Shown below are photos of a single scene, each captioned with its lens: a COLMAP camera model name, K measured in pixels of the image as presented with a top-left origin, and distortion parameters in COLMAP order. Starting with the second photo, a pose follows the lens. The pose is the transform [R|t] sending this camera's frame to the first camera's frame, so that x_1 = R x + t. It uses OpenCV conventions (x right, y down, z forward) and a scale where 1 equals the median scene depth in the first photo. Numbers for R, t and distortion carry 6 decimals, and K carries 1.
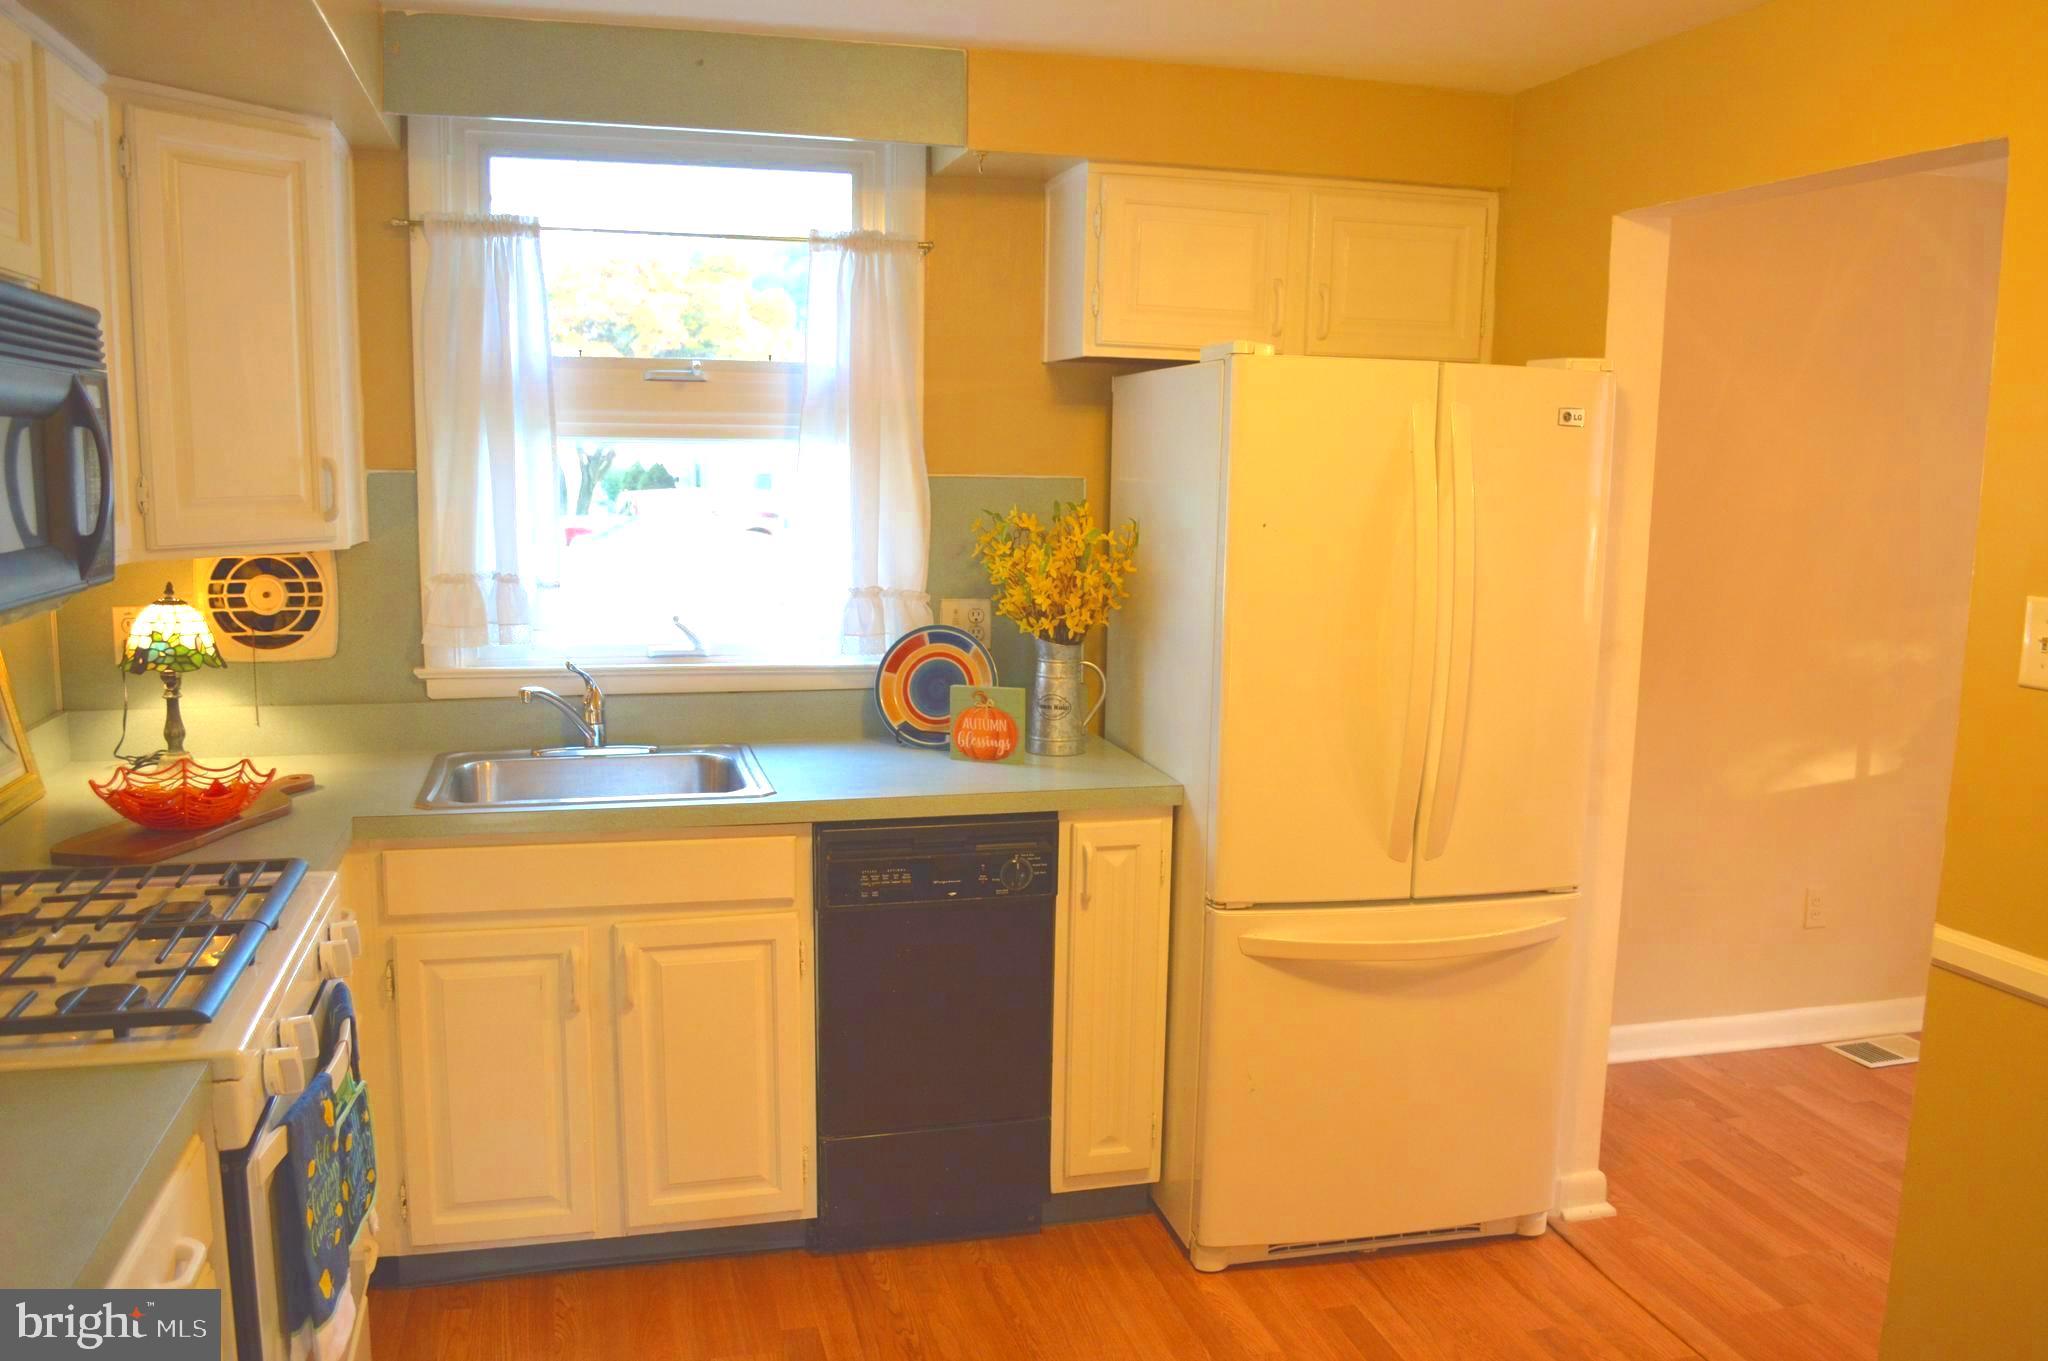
lens RADIAL K [[1639.6, 0, 1021.3], [0, 1639.6, 716.8], [0, 0, 1]] dist [-0.081823, 0.011532]
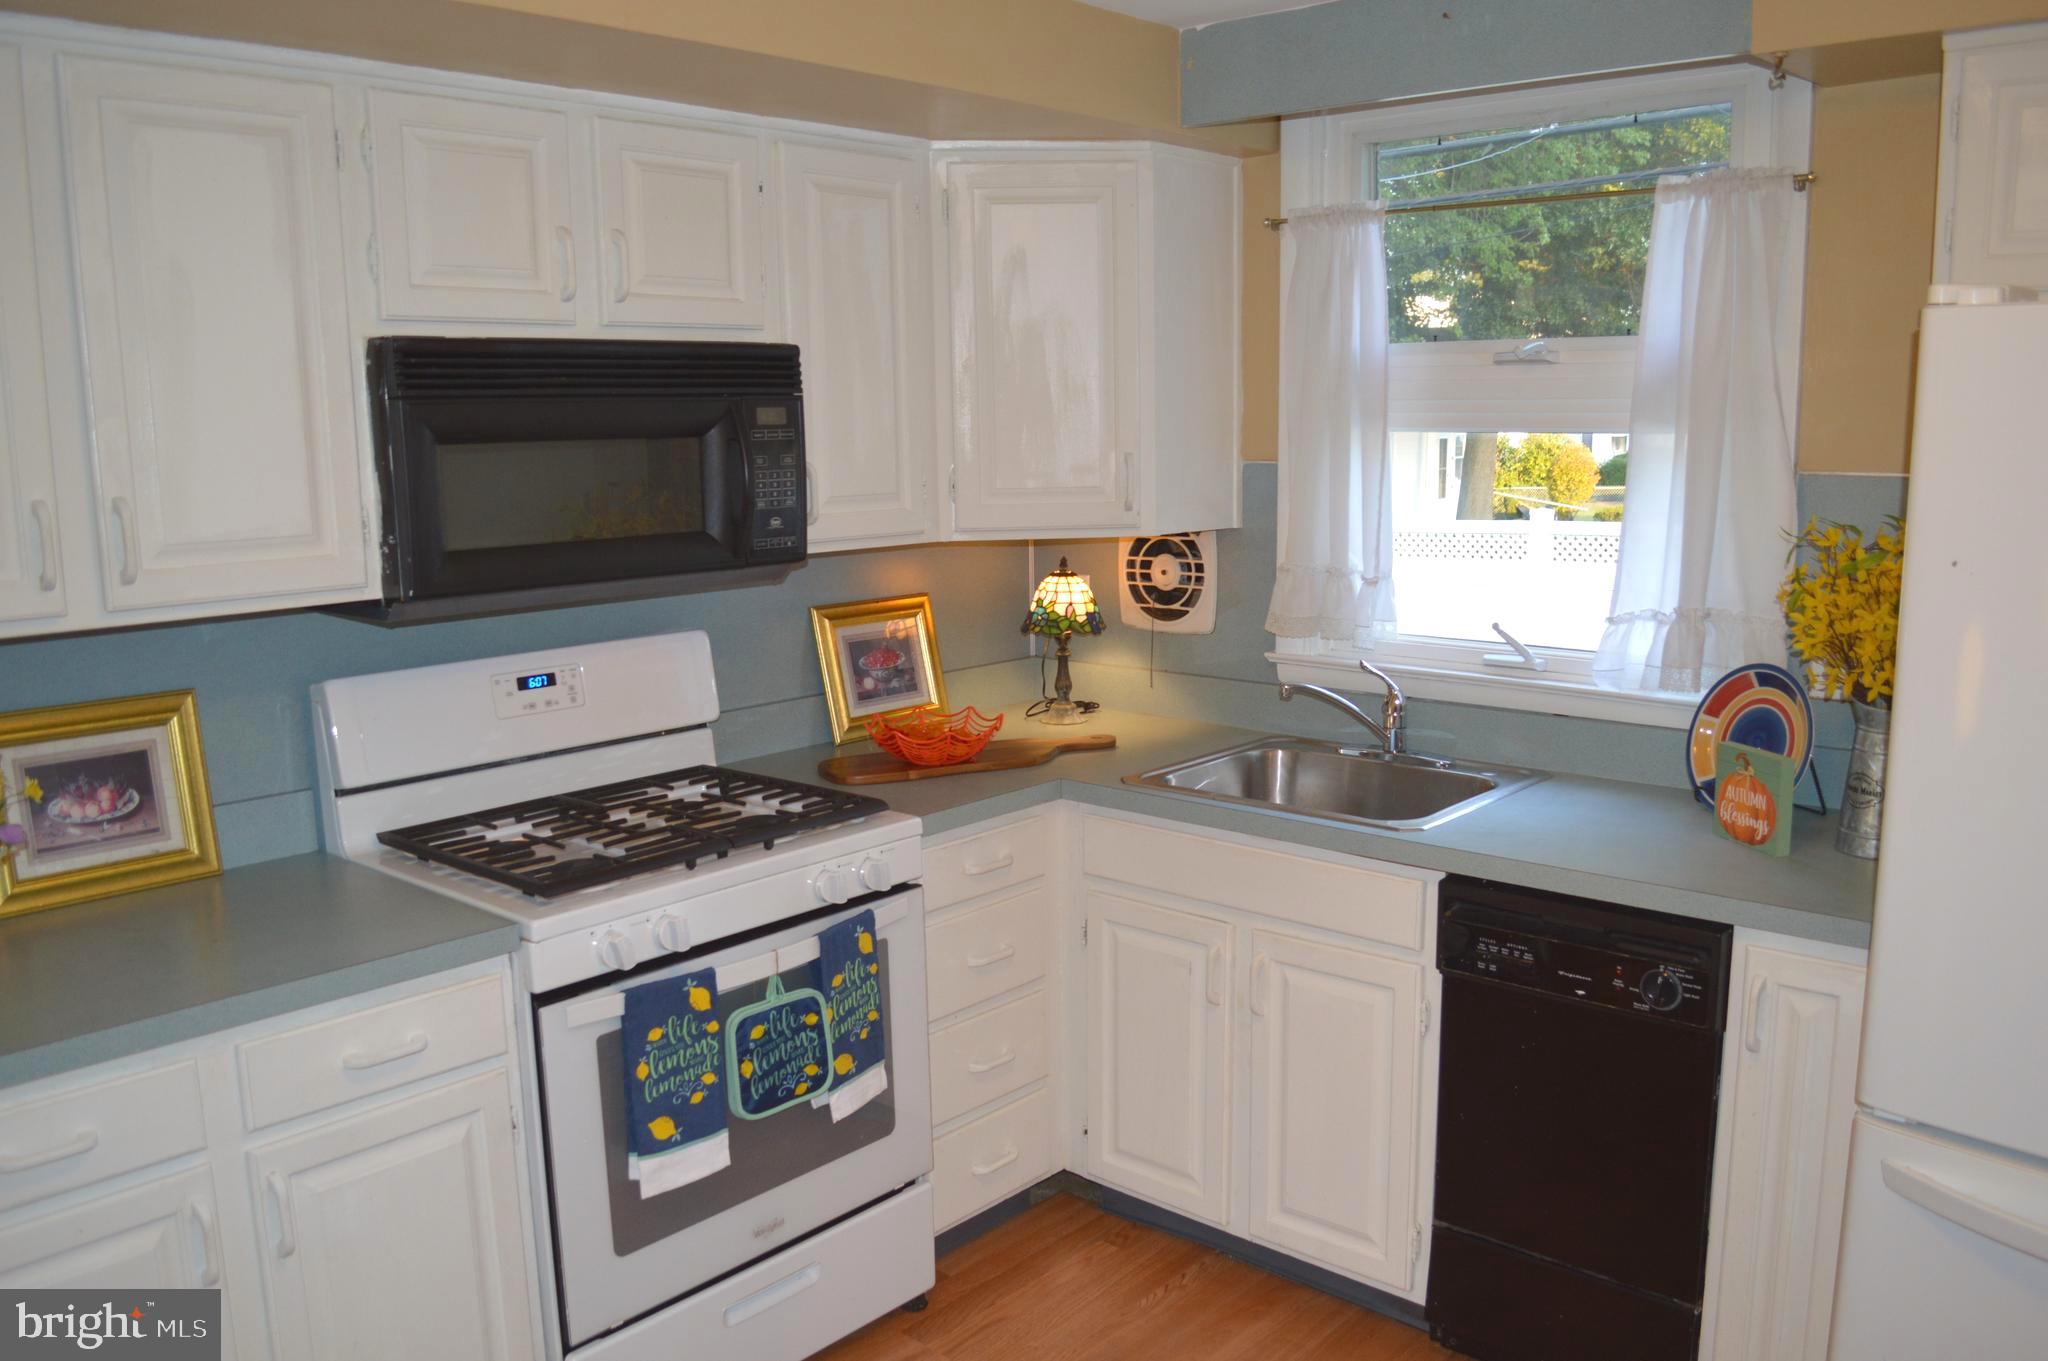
lens RADIAL K [[1639.6, 0, 1021.3], [0, 1639.6, 716.8], [0, 0, 1]] dist [-0.081823, 0.011532]
pose [[0.543486, 0.130414, -0.829226, 0.429602], [-0.108211, 0.990500, 0.084854, -0.062057], [0.832414, 0.043615, 0.552435, 0.296471]]
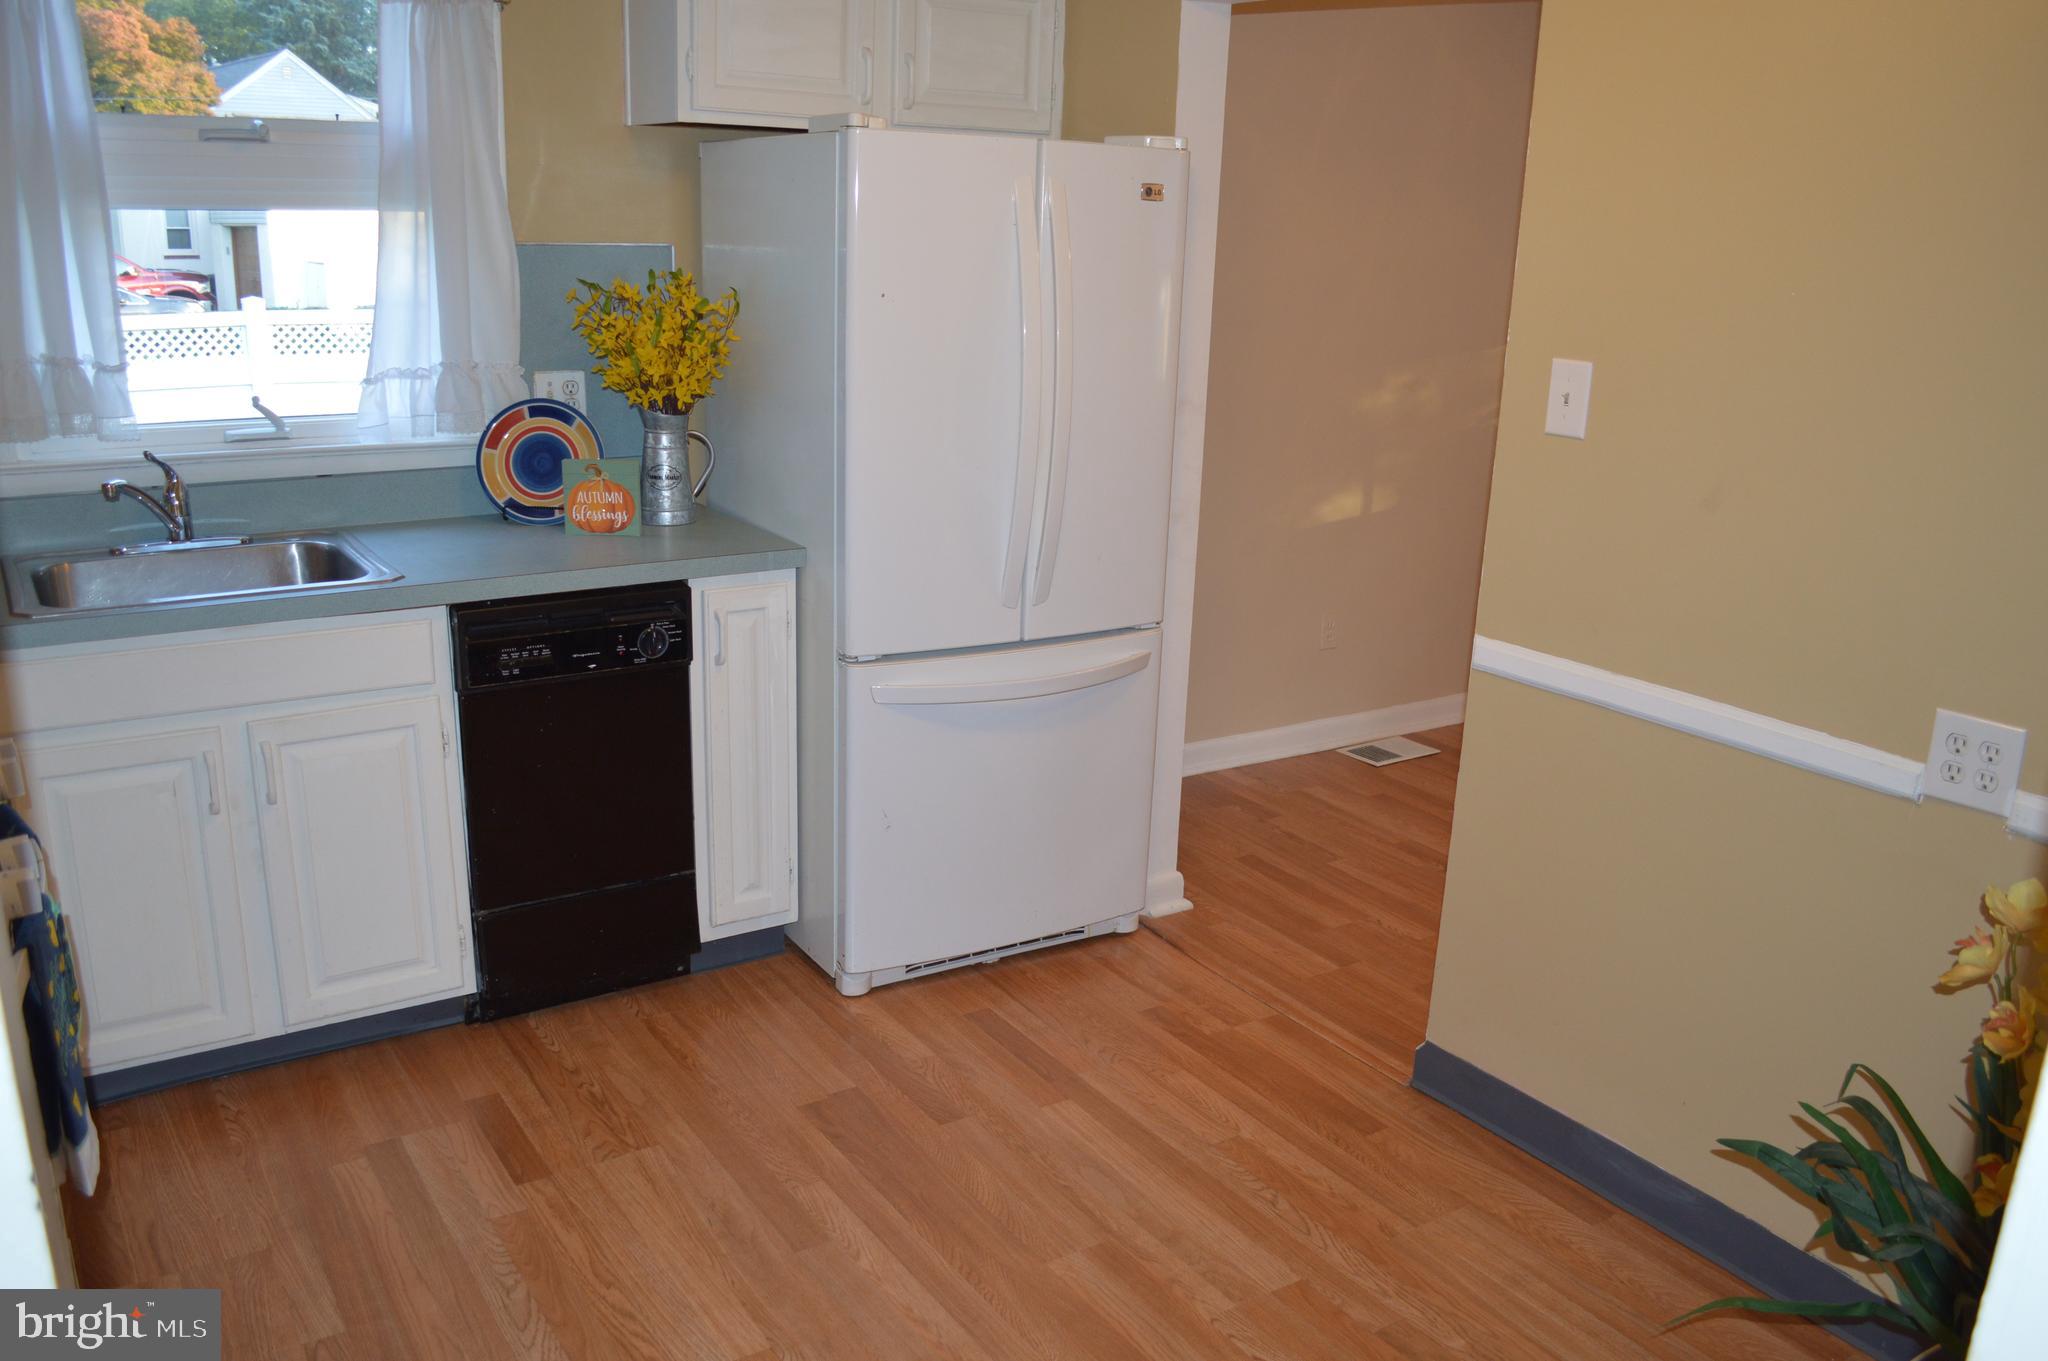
lens RADIAL K [[1639.6, 0, 1021.3], [0, 1639.6, 716.8], [0, 0, 1]] dist [-0.081823, 0.011532]
pose [[0.948757, -0.078778, 0.306030, -0.095365], [0.033697, 0.988128, 0.149893, -0.003451], [-0.314205, -0.131900, 0.940147, -0.039476]]
